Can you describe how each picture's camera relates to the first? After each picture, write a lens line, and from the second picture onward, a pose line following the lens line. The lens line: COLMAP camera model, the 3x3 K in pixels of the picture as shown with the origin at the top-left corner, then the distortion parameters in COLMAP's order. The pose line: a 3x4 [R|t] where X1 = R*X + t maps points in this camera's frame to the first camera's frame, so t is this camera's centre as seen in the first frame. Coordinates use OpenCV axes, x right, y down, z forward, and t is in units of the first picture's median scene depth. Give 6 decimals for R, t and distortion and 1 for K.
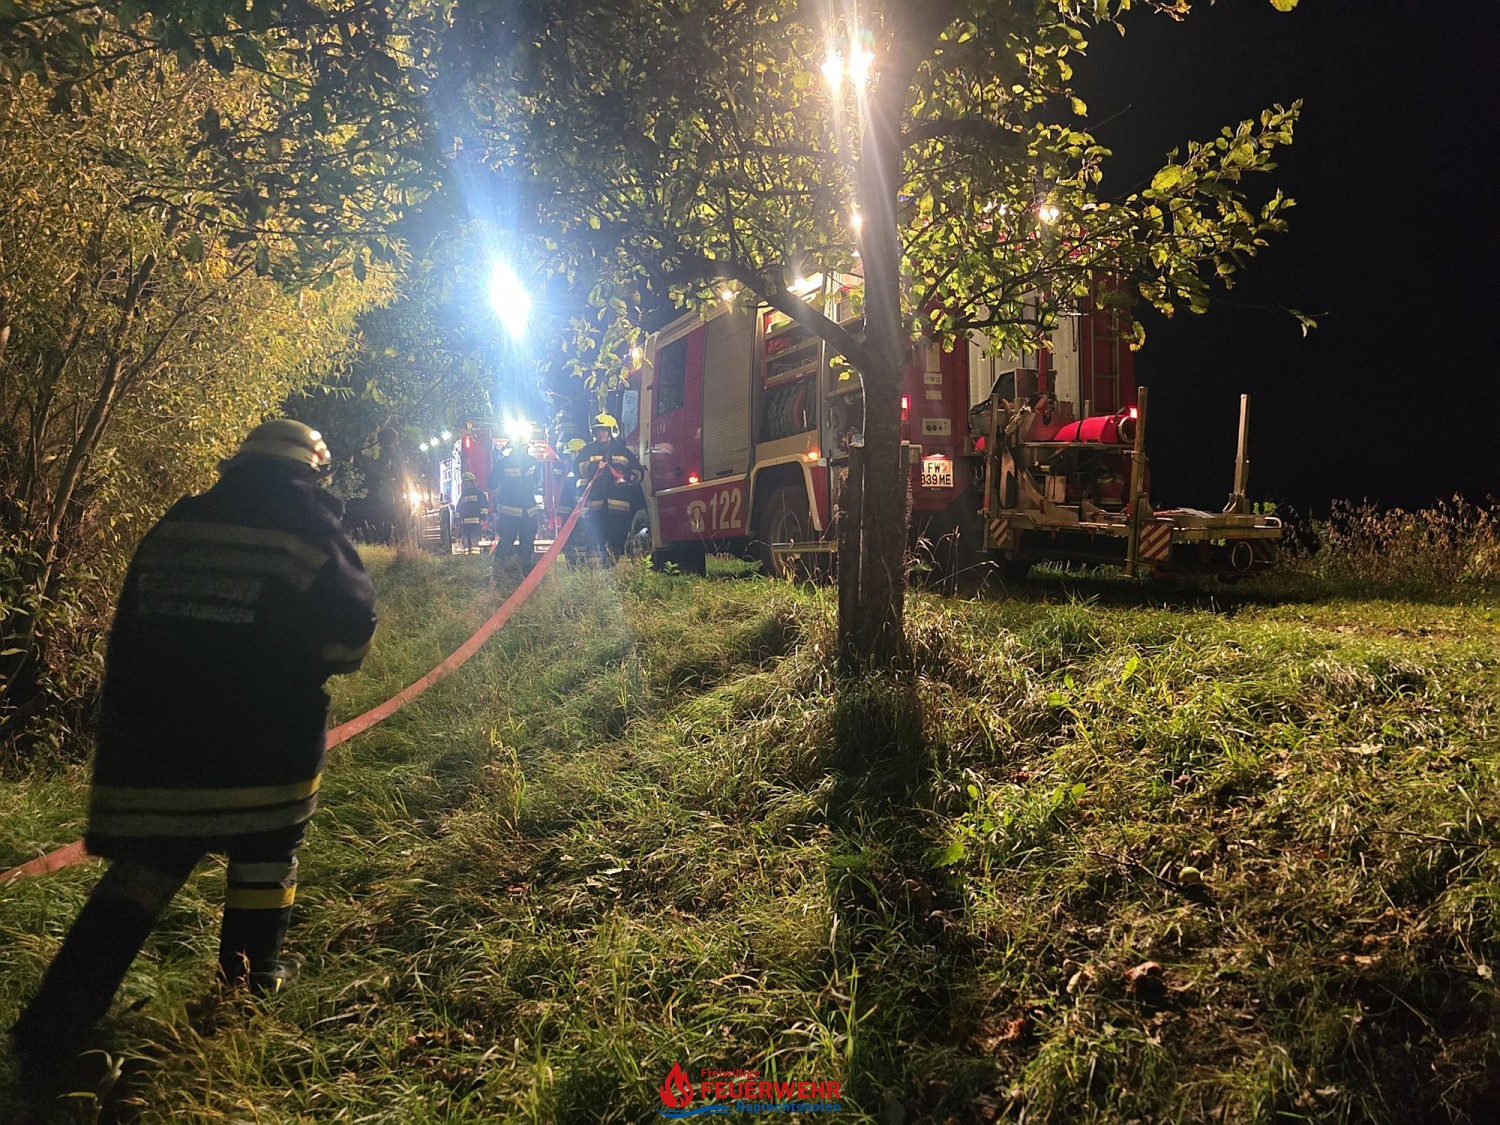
lens RADIAL K [[1119.7, 0, 746.4], [0, 1119.7, 555.8], [0, 0, 1]] dist [0.062658, -0.048576]
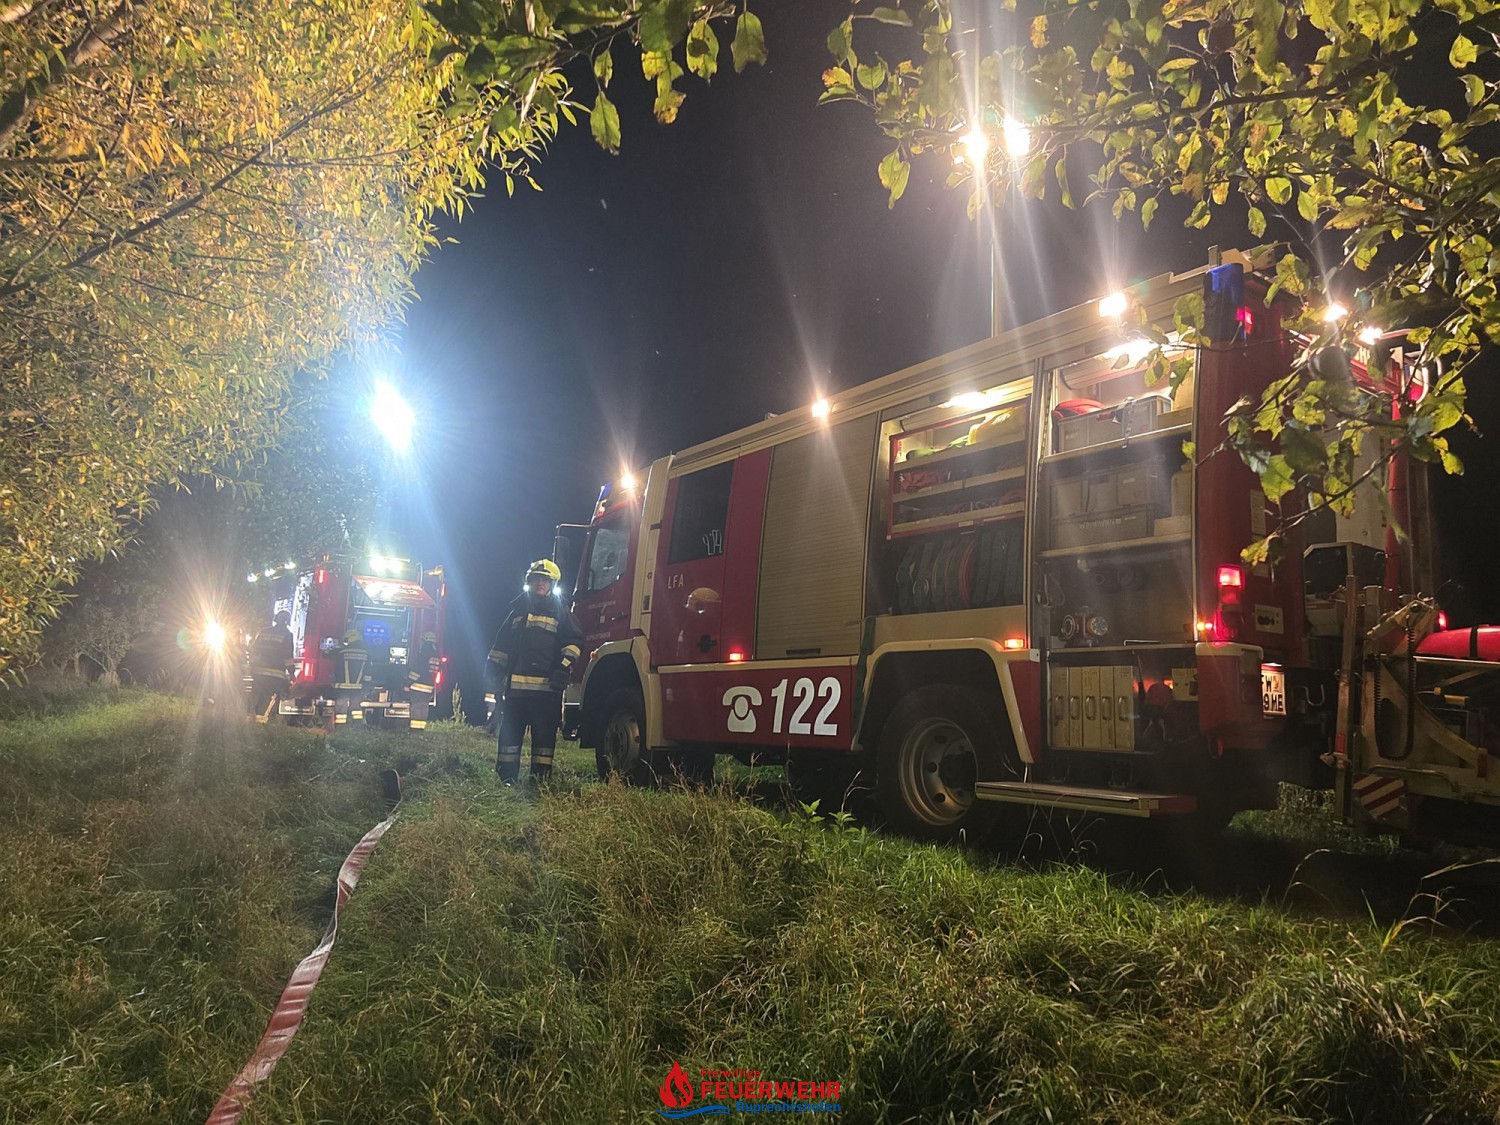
lens RADIAL K [[1119.7, 0, 746.4], [0, 1119.7, 555.8], [0, 0, 1]] dist [0.062658, -0.048576]
pose [[0.984019, 0.085538, 0.156171, -0.179965], [-0.062183, 0.986919, -0.148743, -0.028743], [-0.166852, 0.136654, 0.976466, 0.330825]]
